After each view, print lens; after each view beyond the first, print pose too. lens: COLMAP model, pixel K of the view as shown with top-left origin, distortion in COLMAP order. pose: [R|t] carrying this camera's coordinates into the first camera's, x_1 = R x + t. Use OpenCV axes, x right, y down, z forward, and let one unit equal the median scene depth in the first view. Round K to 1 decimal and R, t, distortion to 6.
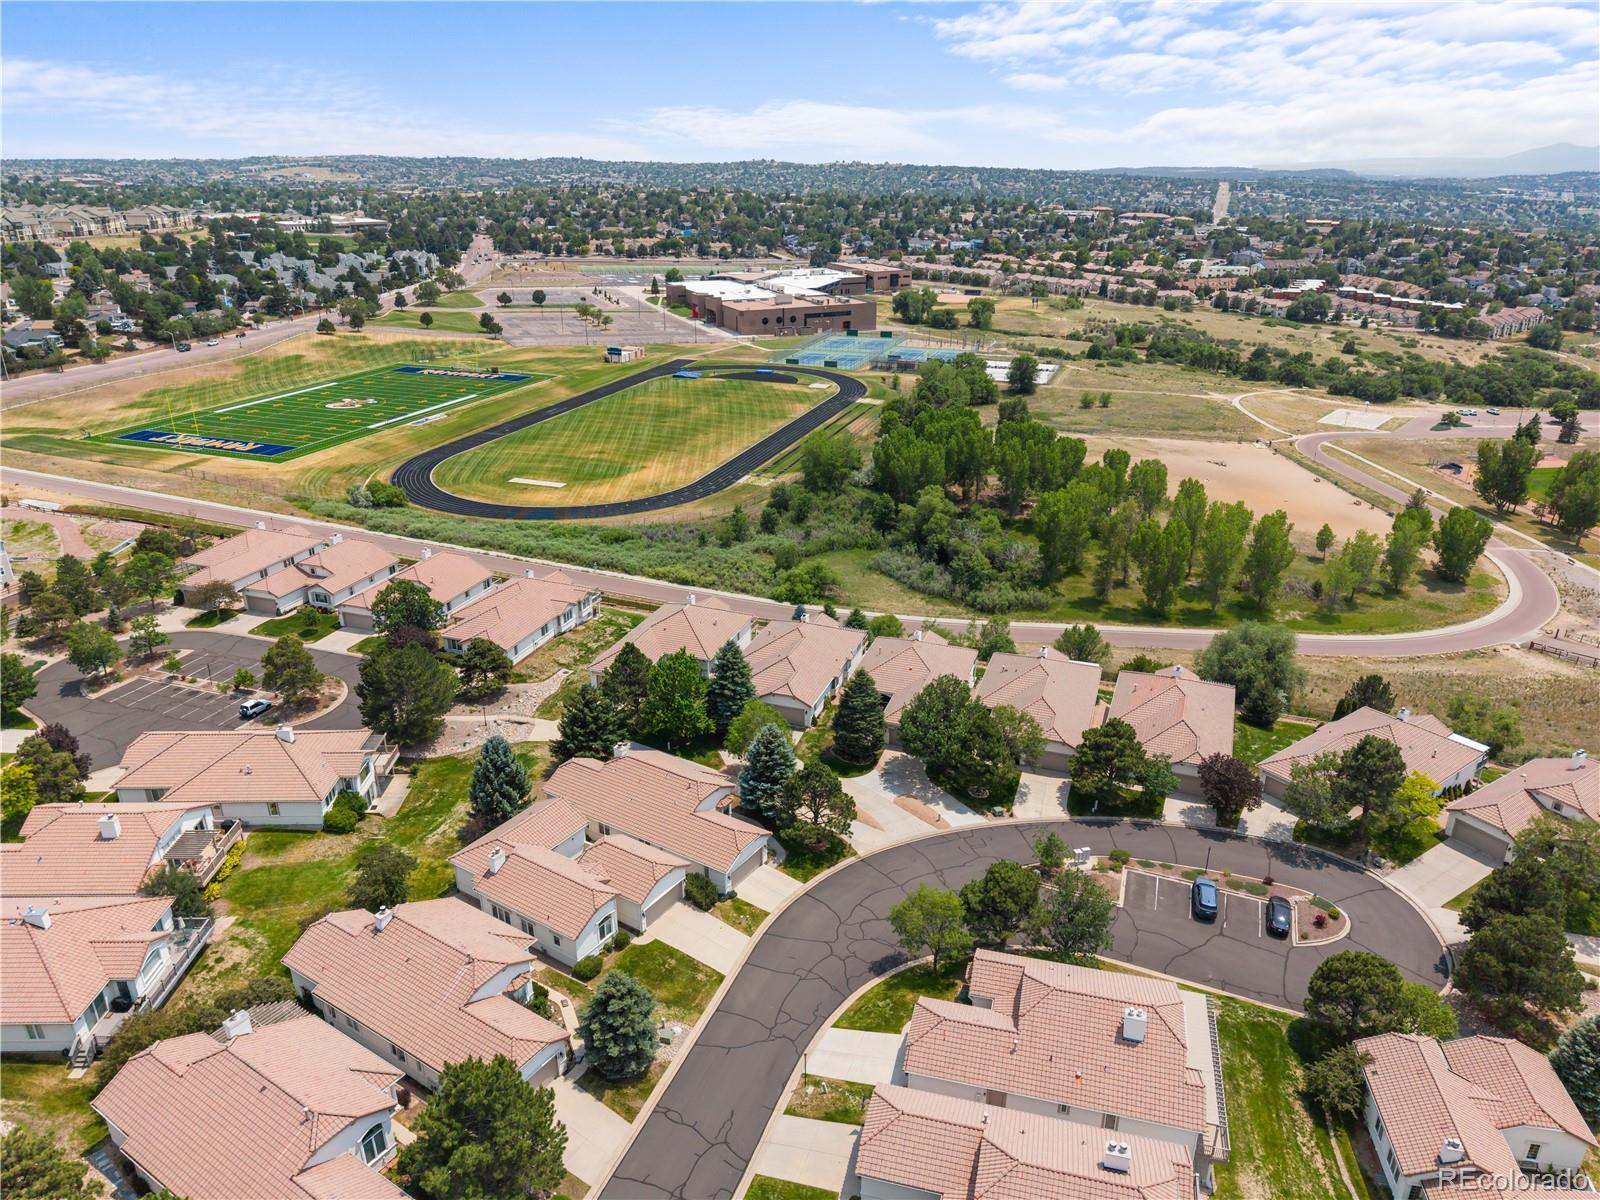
lens RADIAL K [[1096.5, 0, 797.3], [0, 1096.5, 570.6], [0, 0, 1]] dist [0.062837, -0.057134]
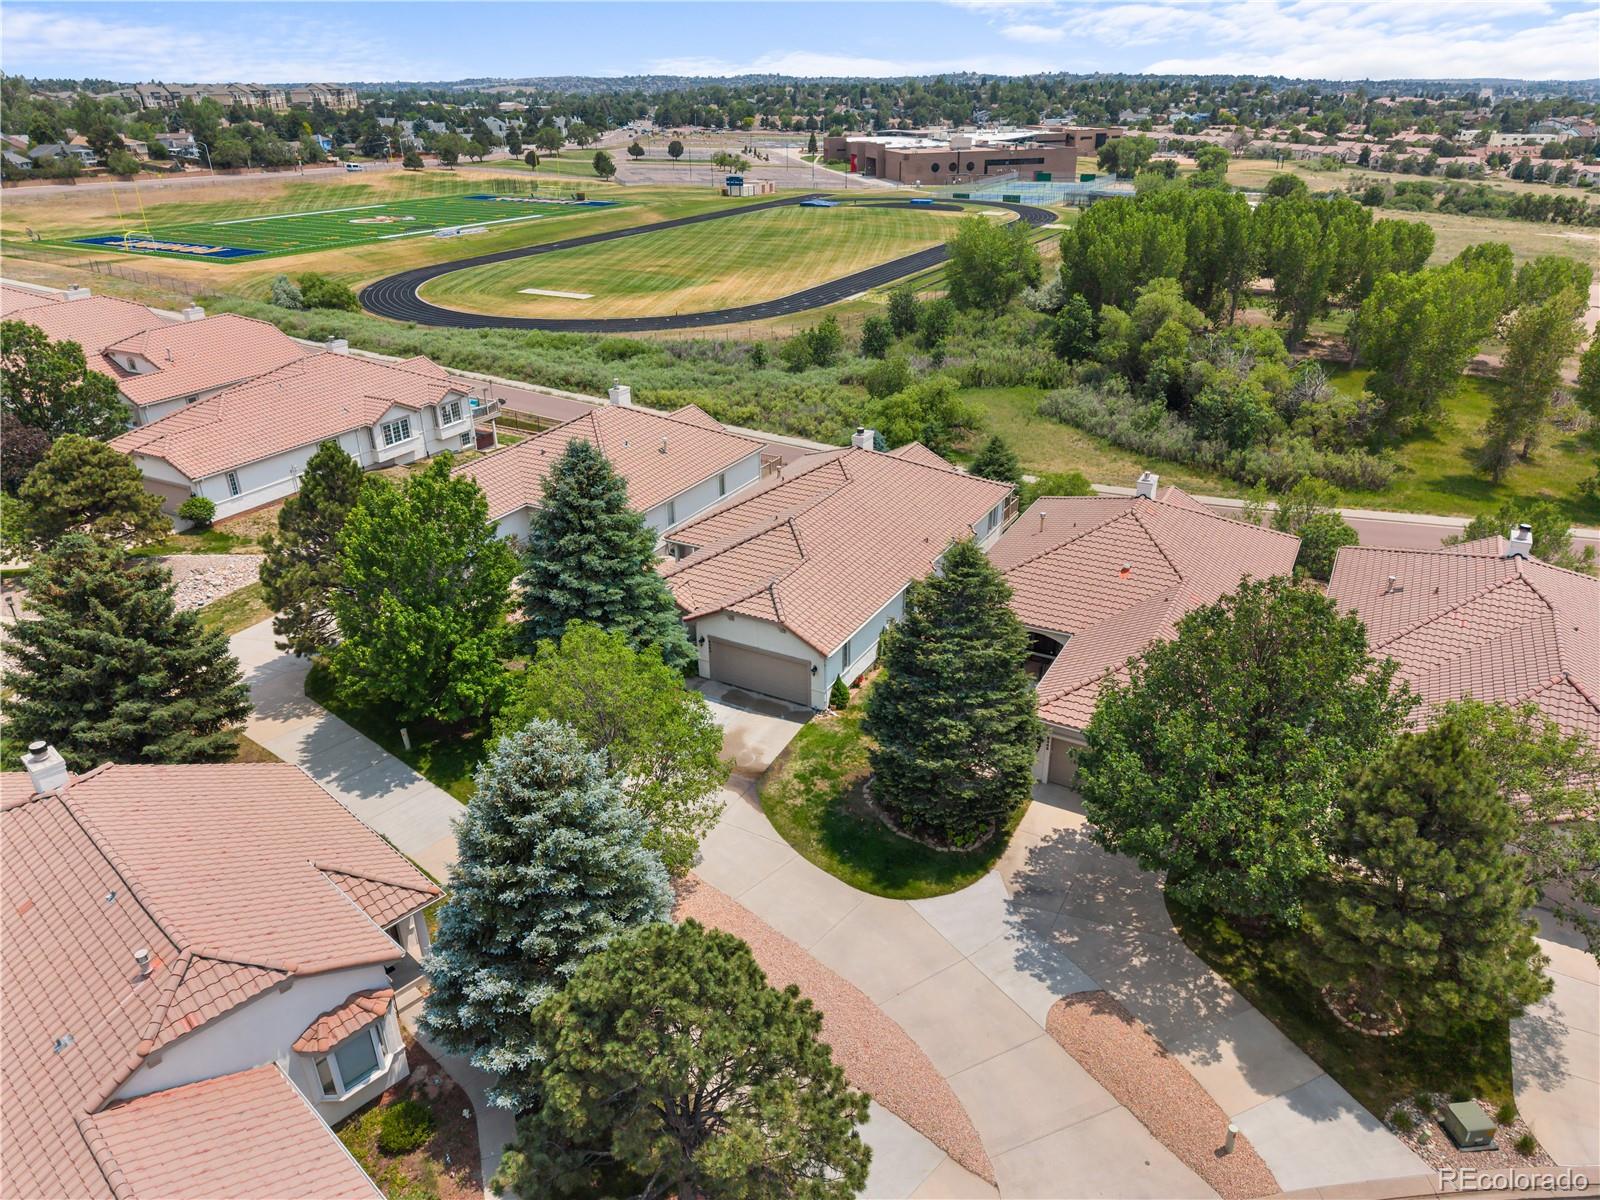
lens RADIAL K [[1099.3, 0, 793.7], [0, 1099.3, 567.2], [0, 0, 1]] dist [-0.002022, 0.005846]
pose [[0.985418, 0.057264, -0.160224, 0.030391], [-0.047359, 0.996763, 0.064973, 0.039596], [0.163426, -0.056437, 0.984940, 0.351680]]
